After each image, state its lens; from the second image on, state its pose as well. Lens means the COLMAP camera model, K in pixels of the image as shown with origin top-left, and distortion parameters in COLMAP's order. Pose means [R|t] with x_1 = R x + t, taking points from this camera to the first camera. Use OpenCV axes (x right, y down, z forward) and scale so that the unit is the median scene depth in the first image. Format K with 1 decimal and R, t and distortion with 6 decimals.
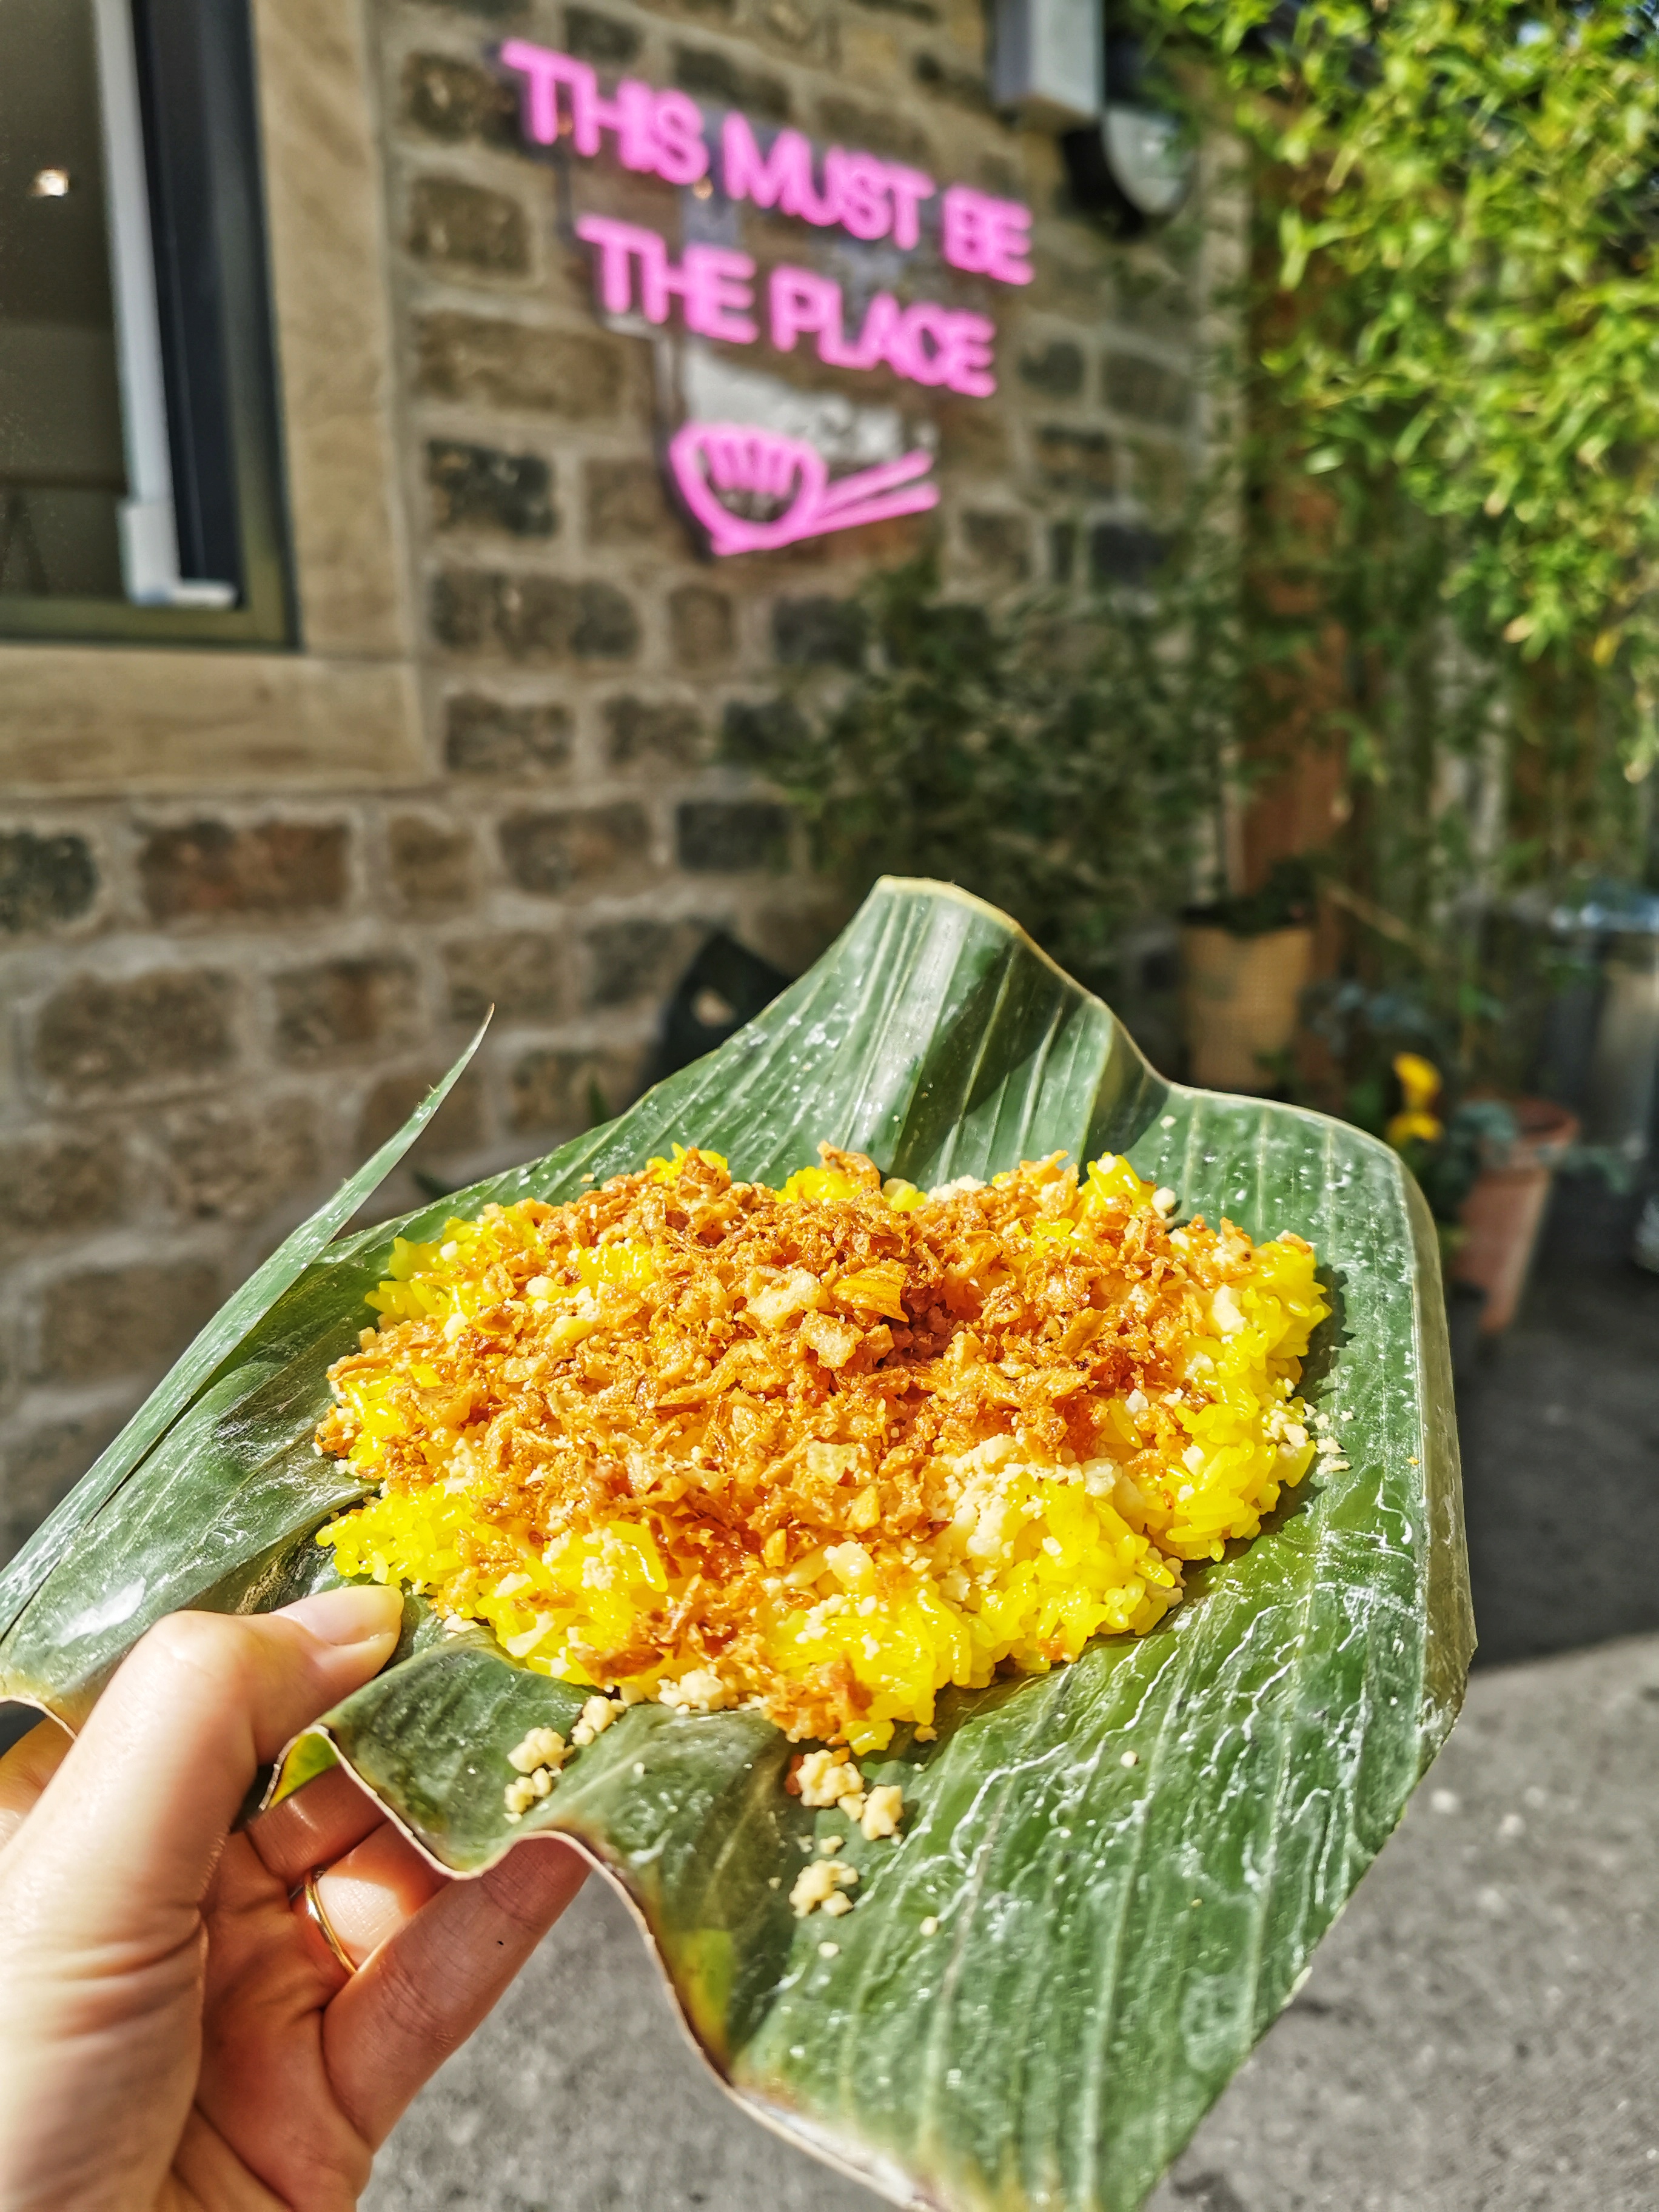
lens RADIAL K [[1757.6, 0, 810.3], [0, 1757.6, 1107.8], [0, 0, 1]] dist [0.009099, -0.054253]
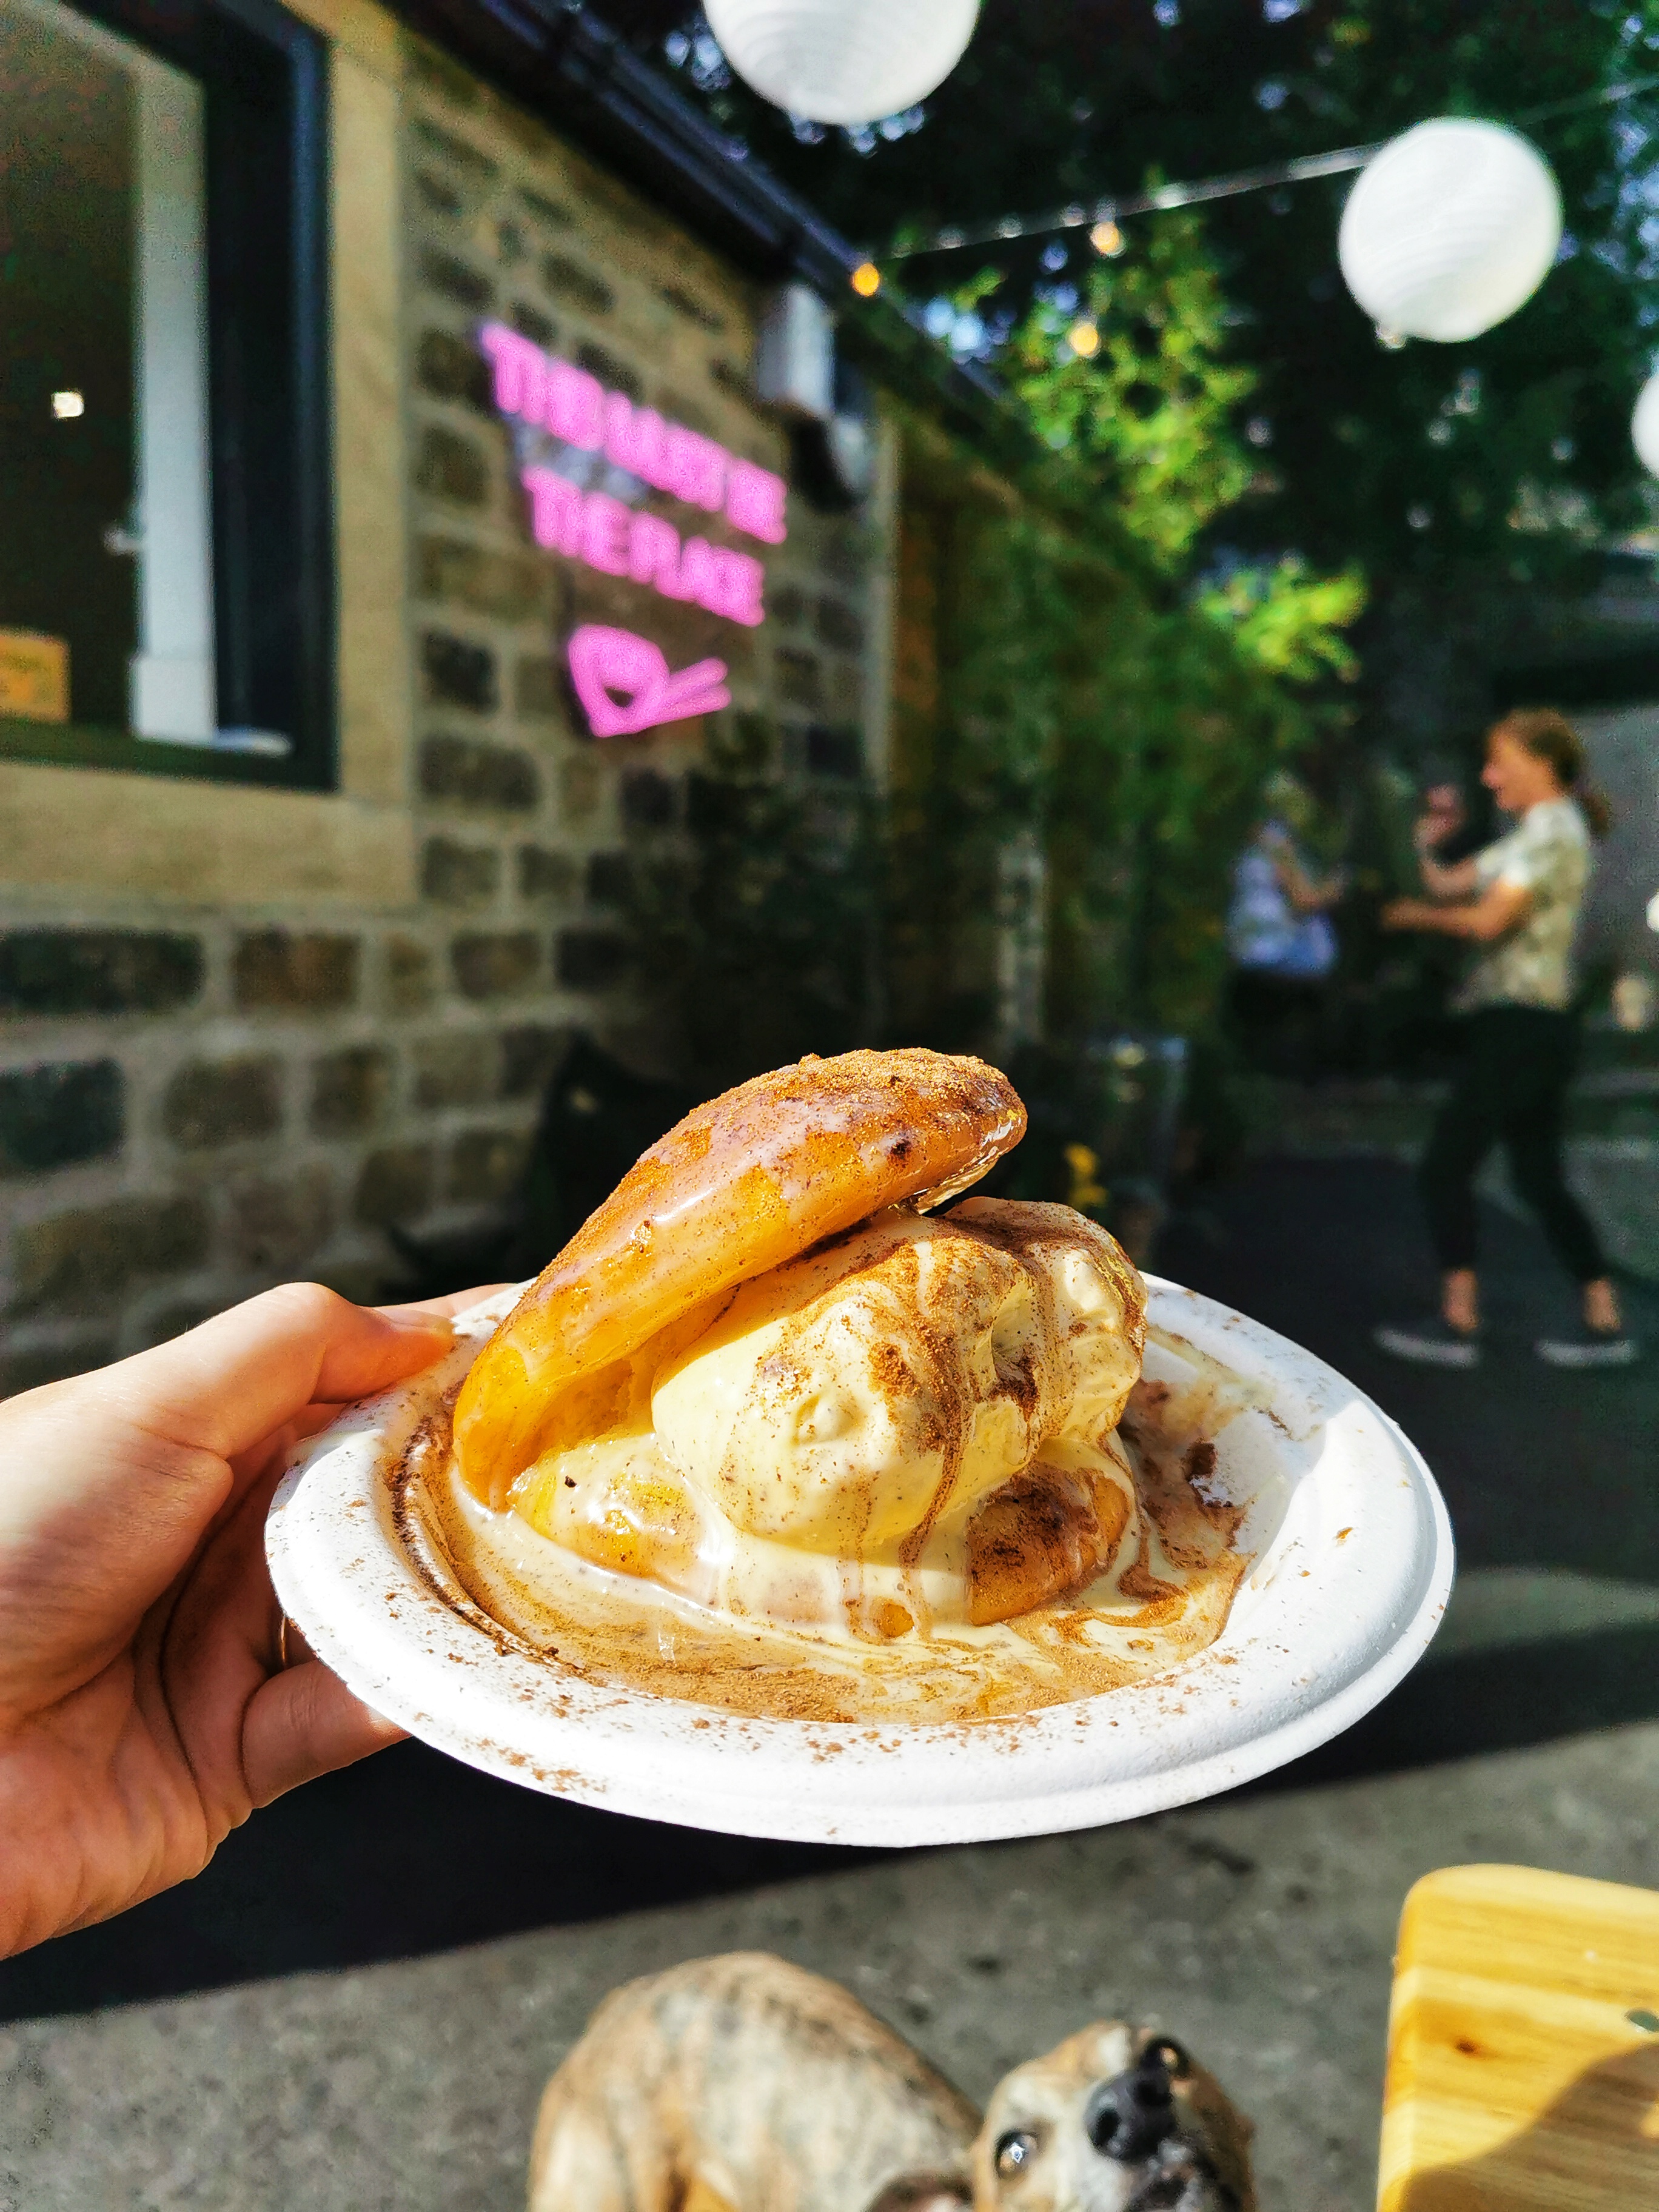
lens RADIAL K [[1757.6, 0, 815.5], [0, 1757.6, 1107.7], [0, 0, 1]] dist [0.009099, -0.054253]
pose [[0.939675, 0.009782, 0.341930, -0.351414], [0.018683, 0.996631, -0.079855, 0.052765], [-0.341559, 0.081426, 0.936326, -0.206064]]
